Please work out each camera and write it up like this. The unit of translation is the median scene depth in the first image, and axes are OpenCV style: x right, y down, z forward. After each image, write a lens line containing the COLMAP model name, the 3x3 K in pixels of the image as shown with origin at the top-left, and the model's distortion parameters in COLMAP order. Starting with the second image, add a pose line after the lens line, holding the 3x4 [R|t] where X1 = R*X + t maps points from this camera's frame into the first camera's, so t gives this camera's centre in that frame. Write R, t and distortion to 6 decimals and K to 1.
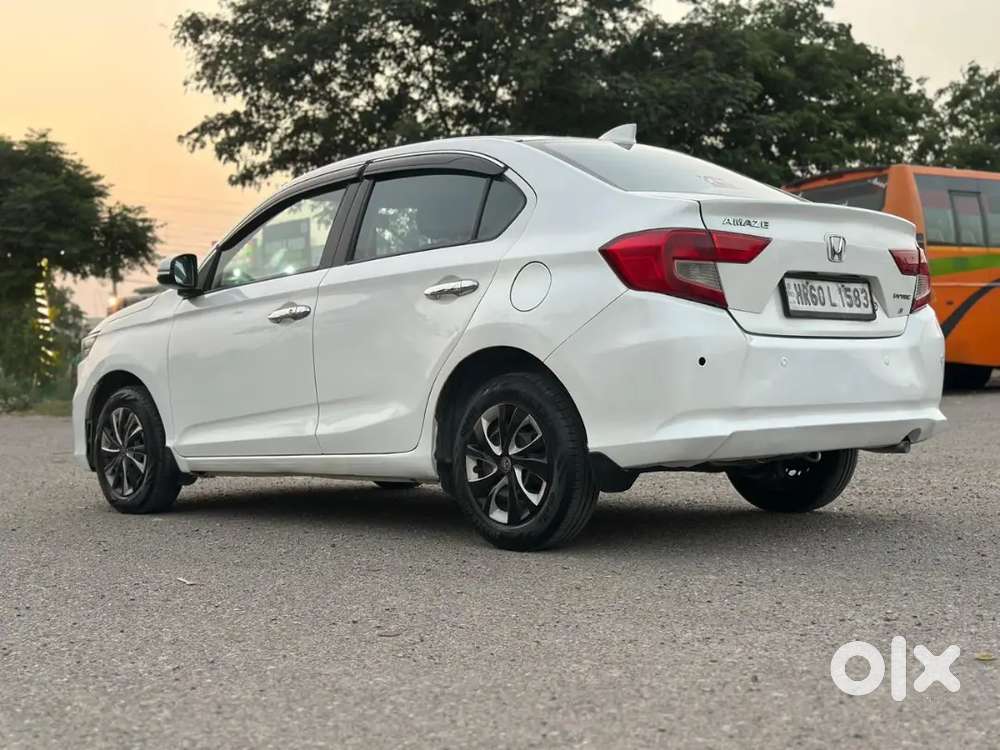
lens RADIAL K [[1400.5, 0, 514.5], [0, 1400.5, 389.9], [0, 0, 1]] dist [0.113216, 0.000000]
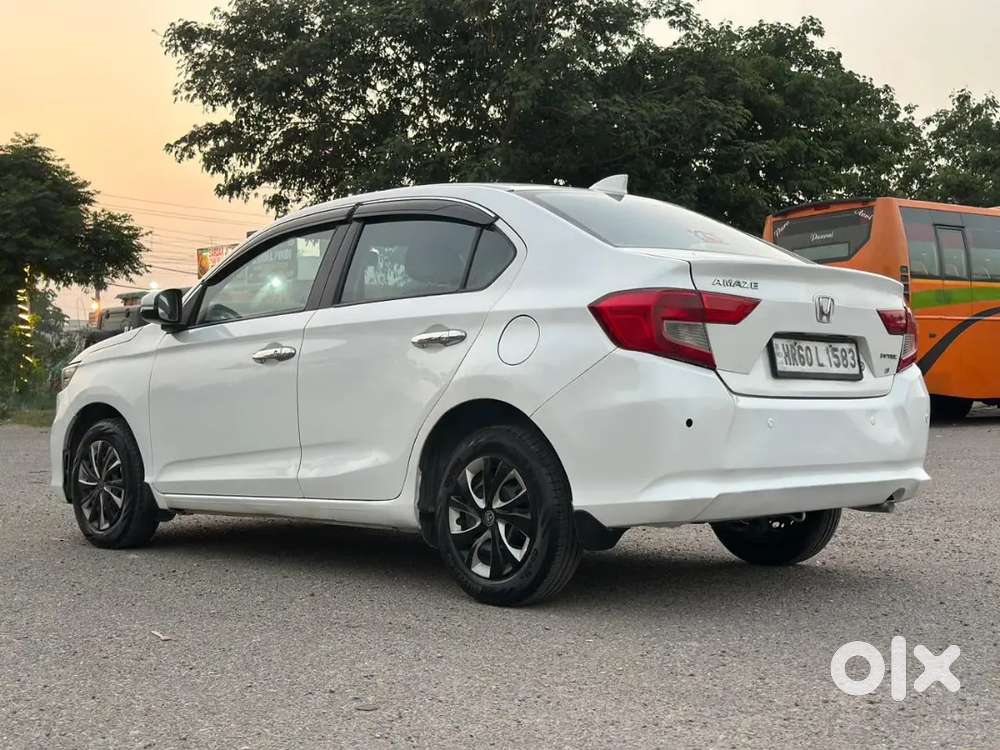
lens RADIAL K [[1400.5, 0, 527.1], [0, 1400.5, 384.3], [0, 0, 1]] dist [0.113216, 0.000000]
pose [[0.999489, 0.024590, 0.020399, -0.001925], [-0.024328, 0.999620, -0.012972, -0.027109], [-0.020711, 0.012469, 0.999708, 0.006155]]
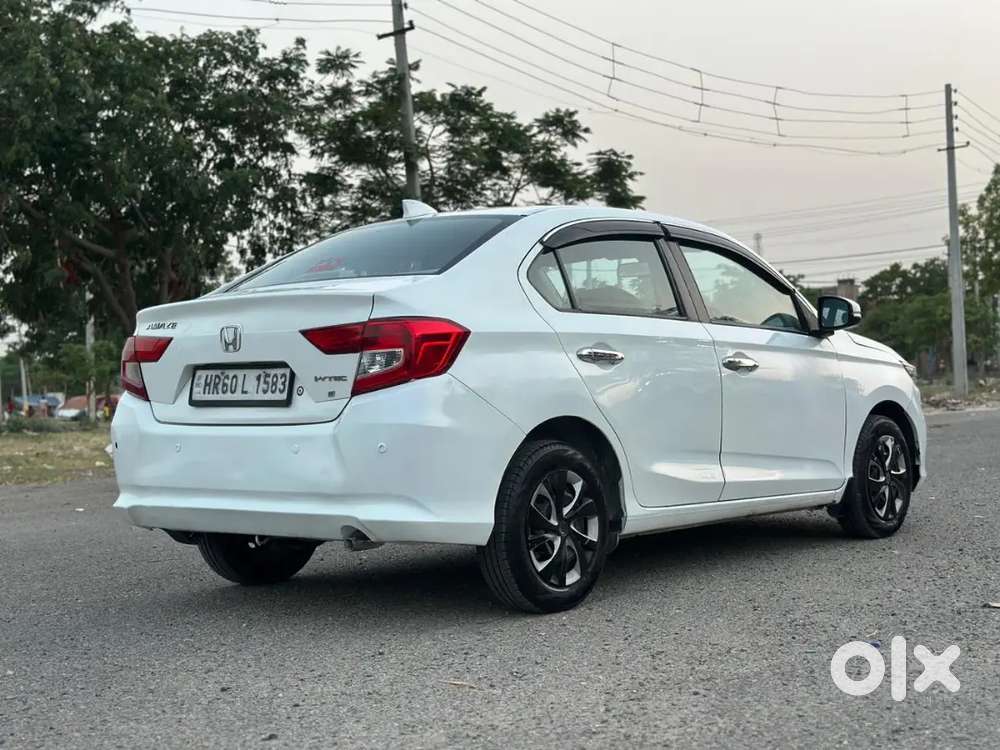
lens RADIAL K [[1400.5, 0, 506.7], [0, 1400.5, 383.0], [0, 0, 1]] dist [0.113216, 0.000000]
pose [[0.100910, 0.022526, -0.994640, 1.182504], [0.021165, 0.999469, 0.024782, -0.083304], [0.994670, -0.023552, 0.100380, 1.025286]]
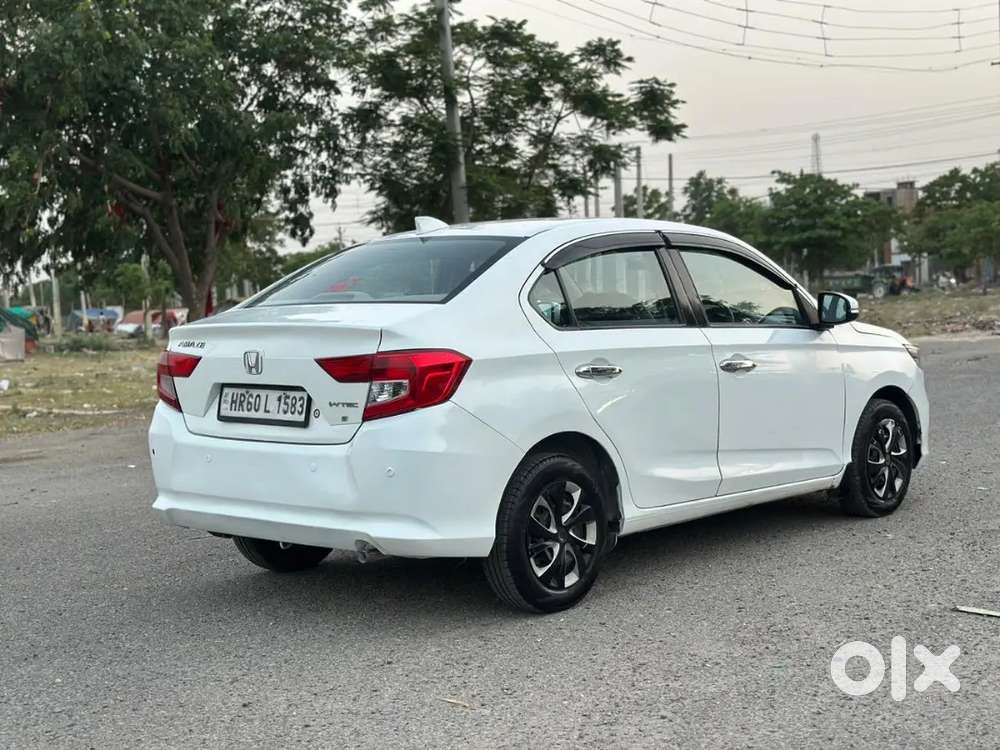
lens RADIAL K [[1400.5, 0, 503.3], [0, 1400.5, 379.4], [0, 0, 1]] dist [0.113216, 0.000000]
pose [[0.060880, 0.085470, -0.994479, 1.252535], [0.030173, 0.995714, 0.087424, -0.165872], [0.997689, -0.035329, 0.058040, 1.058244]]
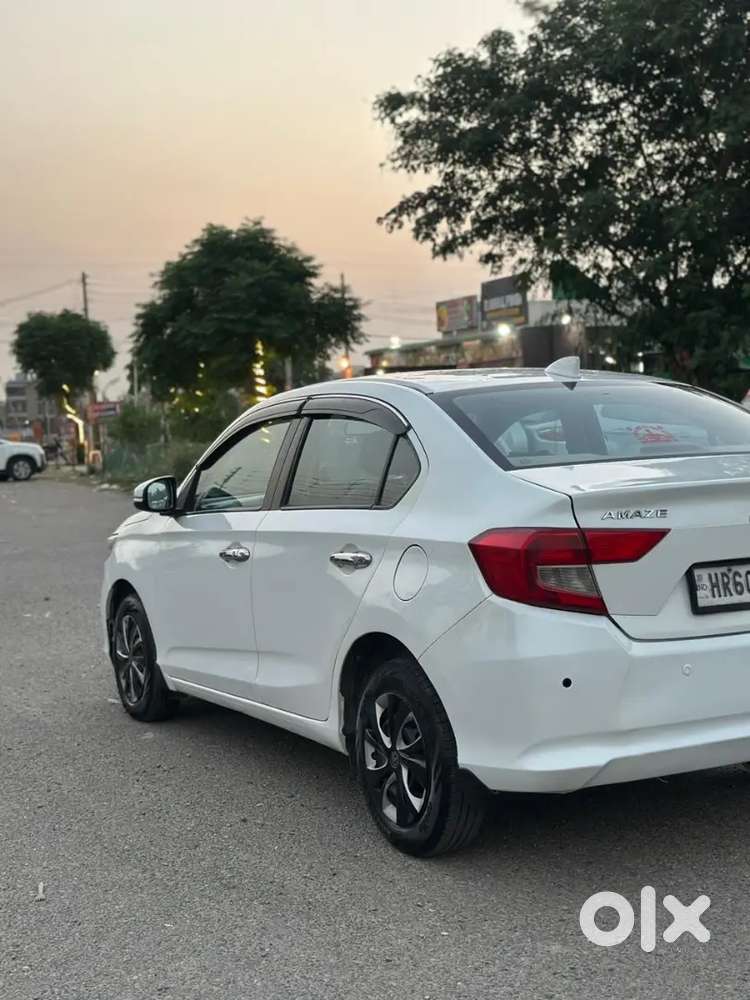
lens RADIAL K [[1400.5, 0, 370.3], [0, 1400.5, 493.0], [0, 0, 1]] dist [0.113216, 0.000000]
pose [[0.960978, -0.001289, -0.276622, 0.218532], [0.014113, 0.998915, 0.044374, -0.152287], [0.276265, -0.046547, 0.959954, 0.103234]]
